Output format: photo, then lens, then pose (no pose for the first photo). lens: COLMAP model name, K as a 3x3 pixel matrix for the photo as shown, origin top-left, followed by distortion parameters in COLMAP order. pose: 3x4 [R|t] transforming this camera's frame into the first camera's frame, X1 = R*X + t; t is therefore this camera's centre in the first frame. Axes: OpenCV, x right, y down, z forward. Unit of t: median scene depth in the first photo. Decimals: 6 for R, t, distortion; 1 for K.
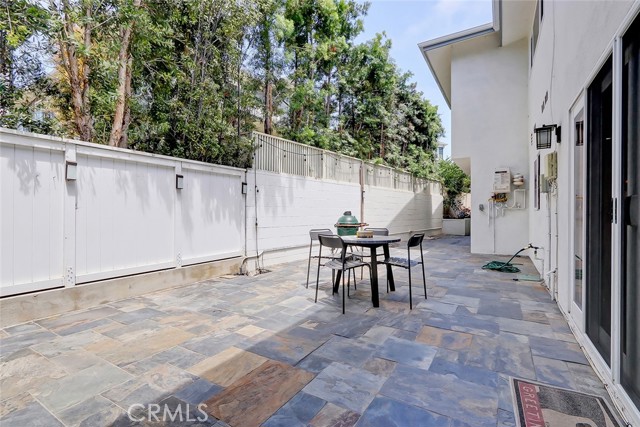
lens RADIAL K [[296.8, 0, 320.0], [0, 296.8, 213.5], [0, 0, 1]] dist [0.008638, -0.000201]
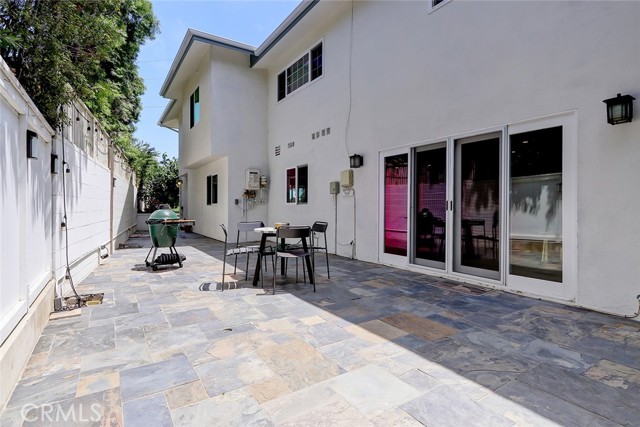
lens RADIAL K [[323.3, 0, 320.0], [0, 323.3, 213.5], [0, 0, 1]] dist [-0.002459, -0.000289]
pose [[0.428281, -0.017660, 0.903473, -1.068778], [-0.000624, 0.999803, 0.019839, -0.000749], [-0.903646, -0.009060, 0.428185, 0.430229]]
